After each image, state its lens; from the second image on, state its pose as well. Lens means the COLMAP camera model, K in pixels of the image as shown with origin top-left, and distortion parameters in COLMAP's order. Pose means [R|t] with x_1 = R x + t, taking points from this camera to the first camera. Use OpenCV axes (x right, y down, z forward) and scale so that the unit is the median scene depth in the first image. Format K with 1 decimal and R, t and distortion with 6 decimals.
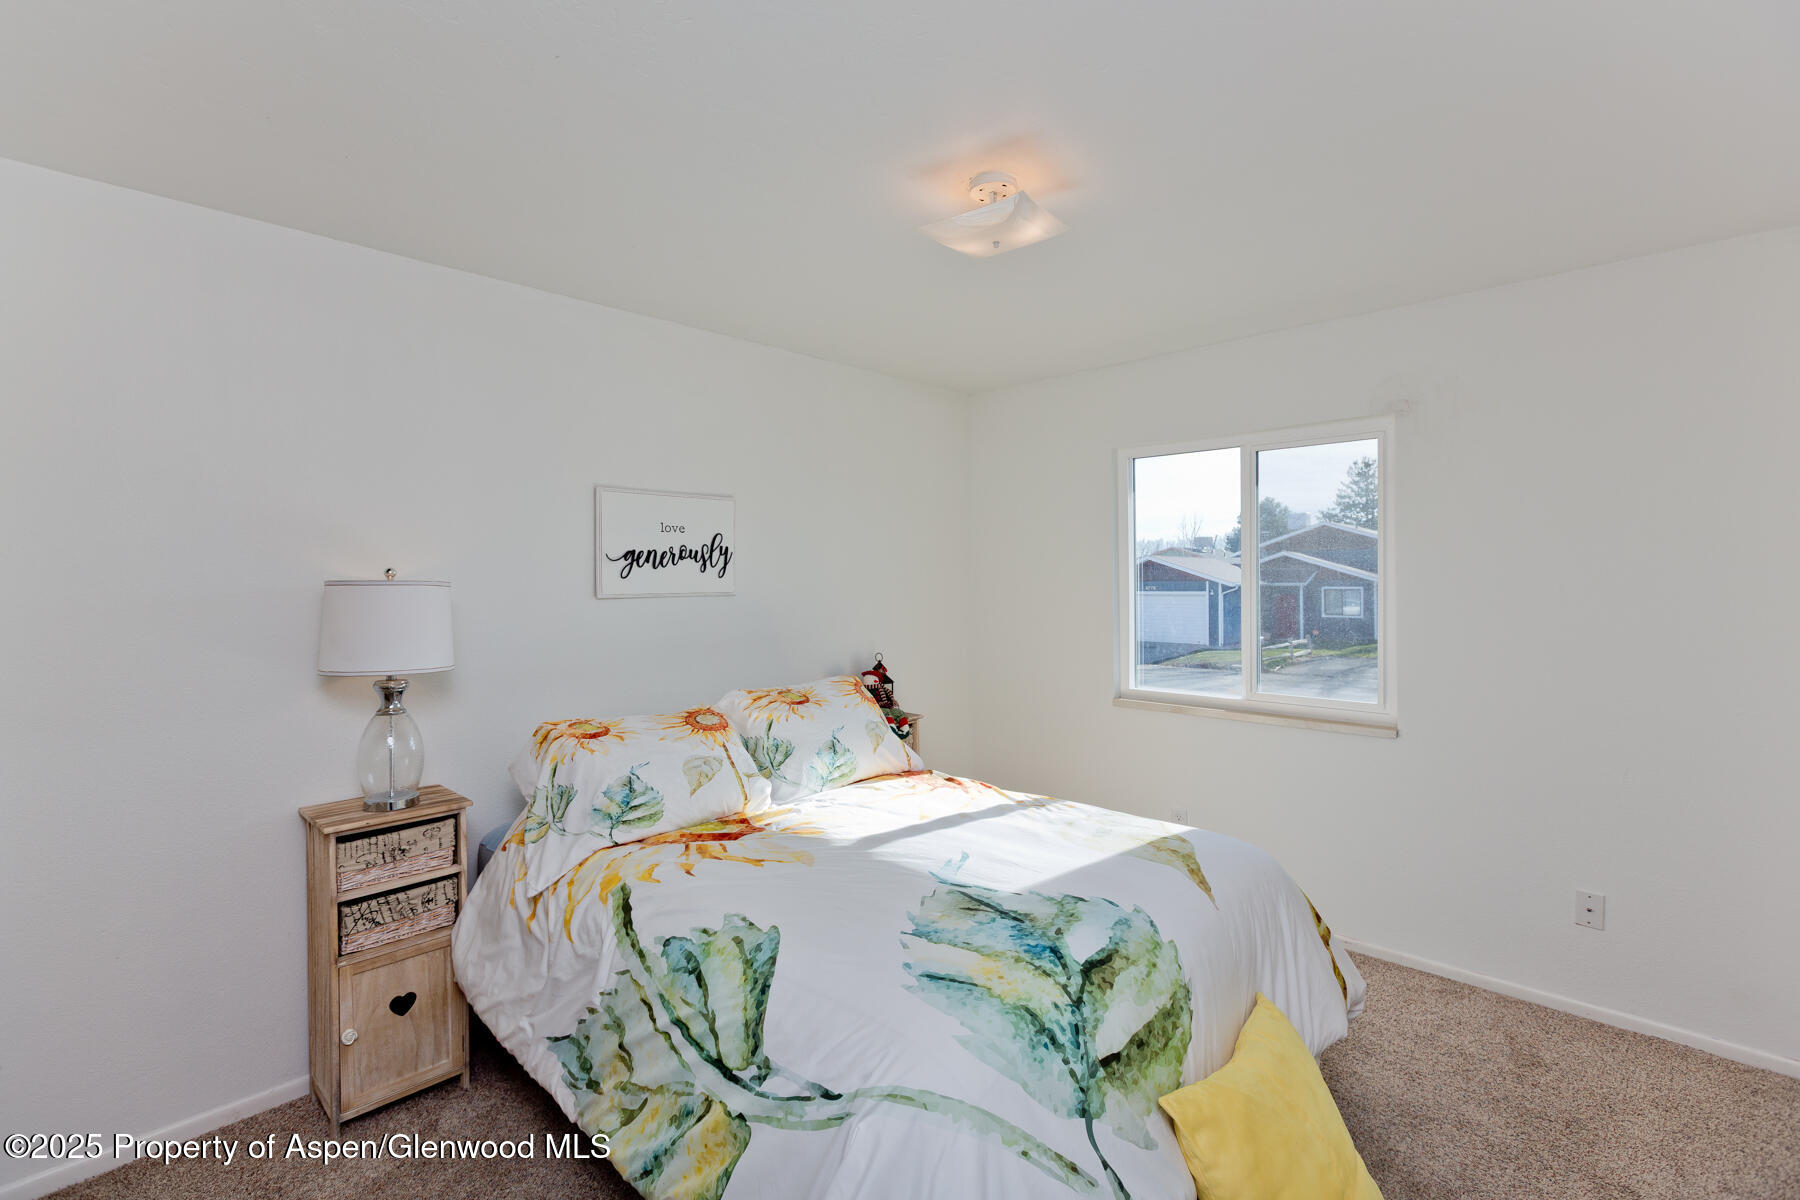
lens RADIAL K [[803.1, 0, 882.0], [0, 803.1, 590.8], [0, 0, 1]] dist [0.000186, -0.000011]
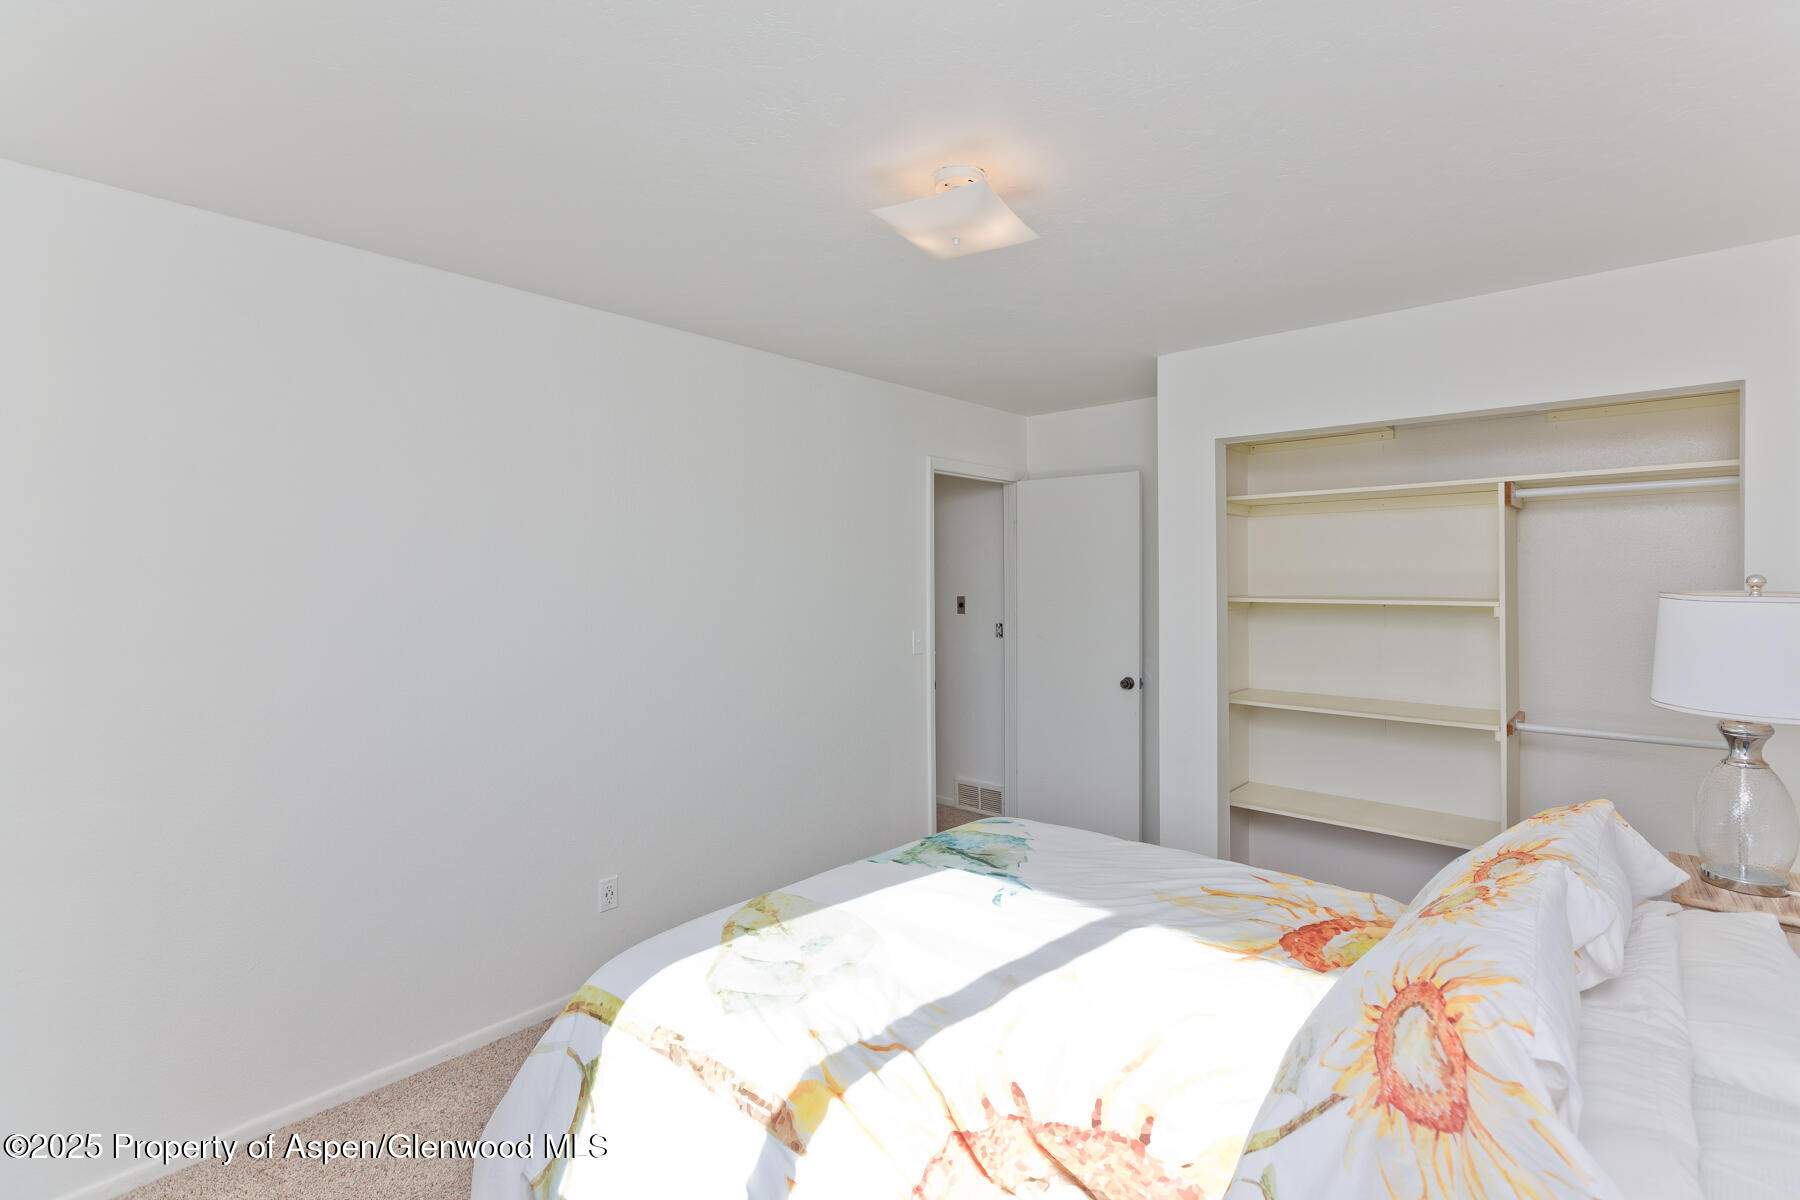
lens RADIAL K [[803.1, 0, 882.0], [0, 803.1, 590.8], [0, 0, 1]] dist [0.000186, -0.000011]
pose [[-0.999890, 0.007342, -0.012873, 0.290247], [0.007087, 0.999780, 0.019736, -0.049240], [0.013015, 0.019643, -0.999722, 2.272547]]
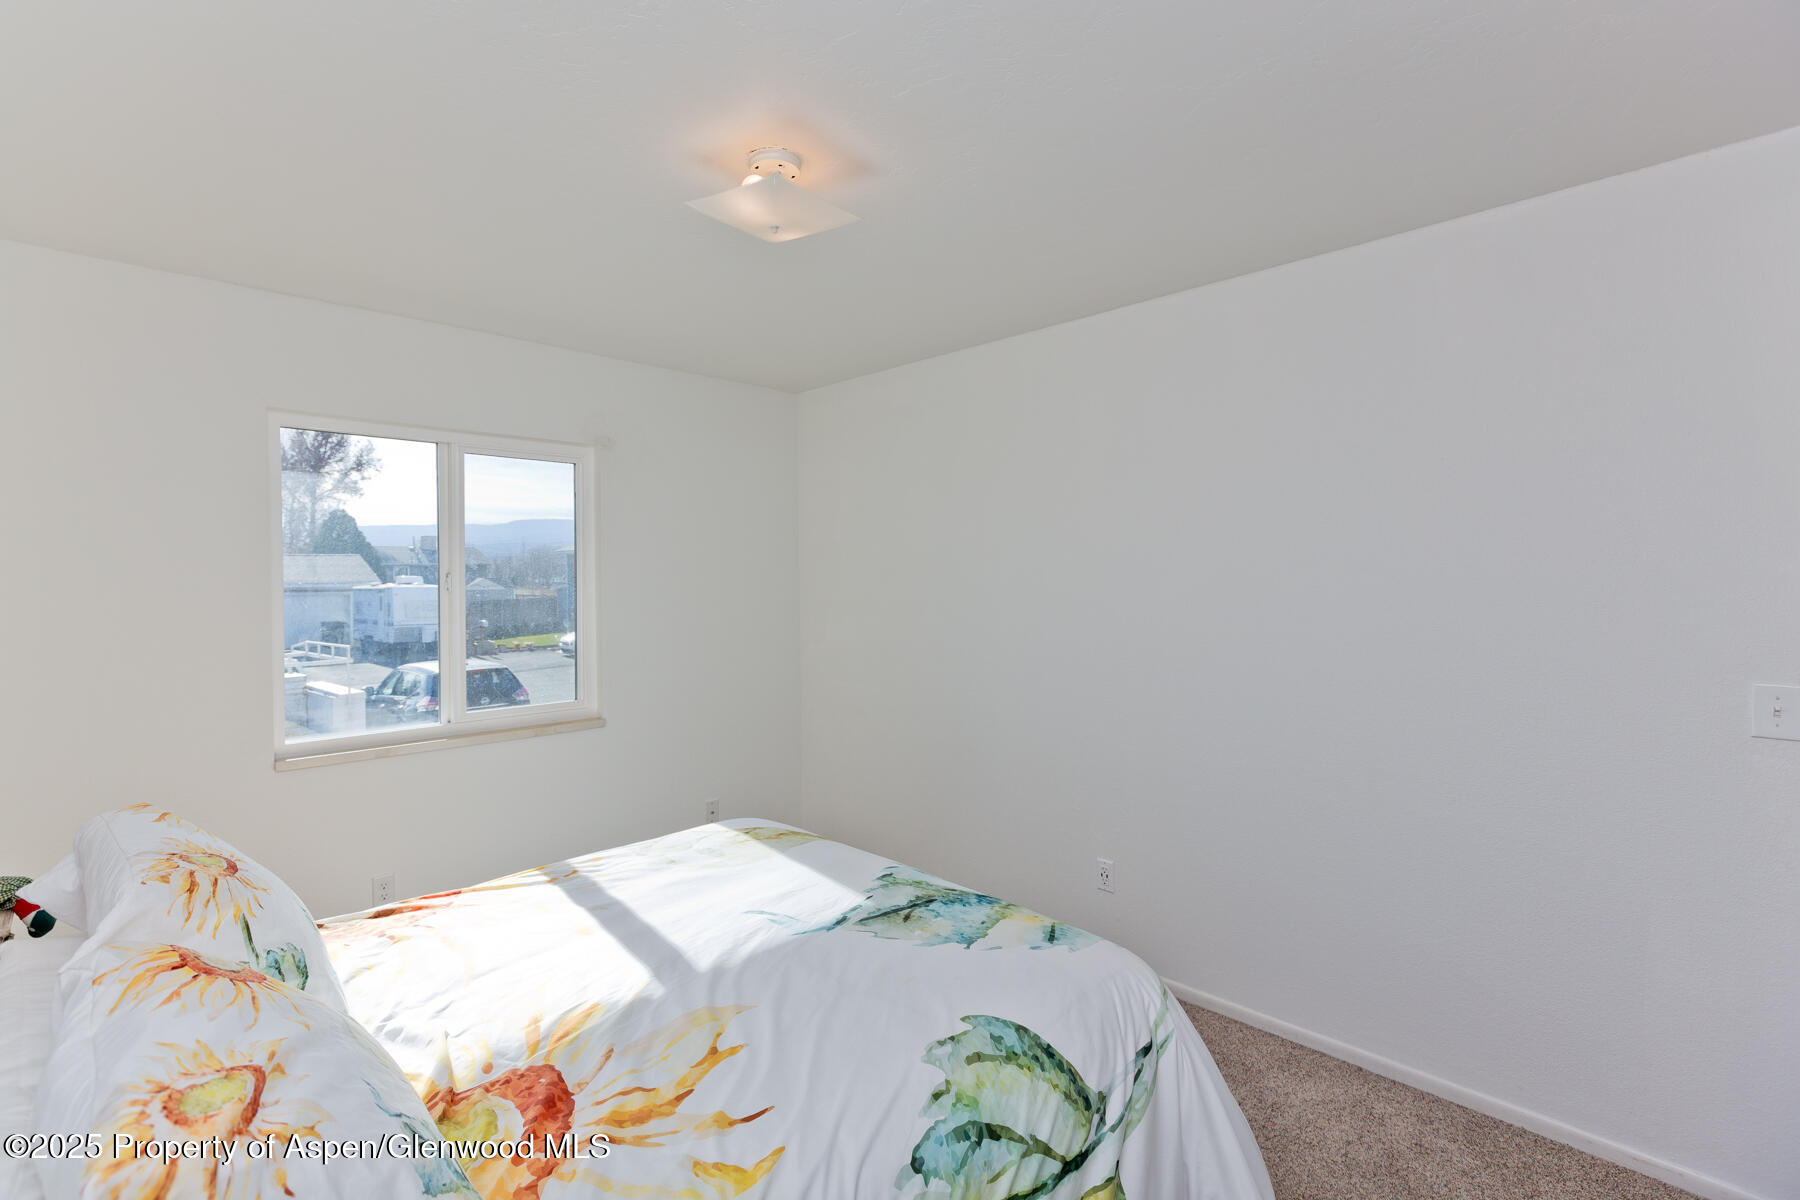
lens RADIAL K [[803.1, 0, 882.0], [0, 803.1, 590.8], [0, 0, 1]] dist [0.000186, -0.000011]
pose [[0.033577, -0.012002, 0.999364, -0.900277], [0.024687, 0.999633, 0.011175, -0.027661], [-0.999131, 0.024296, 0.033861, 0.990128]]
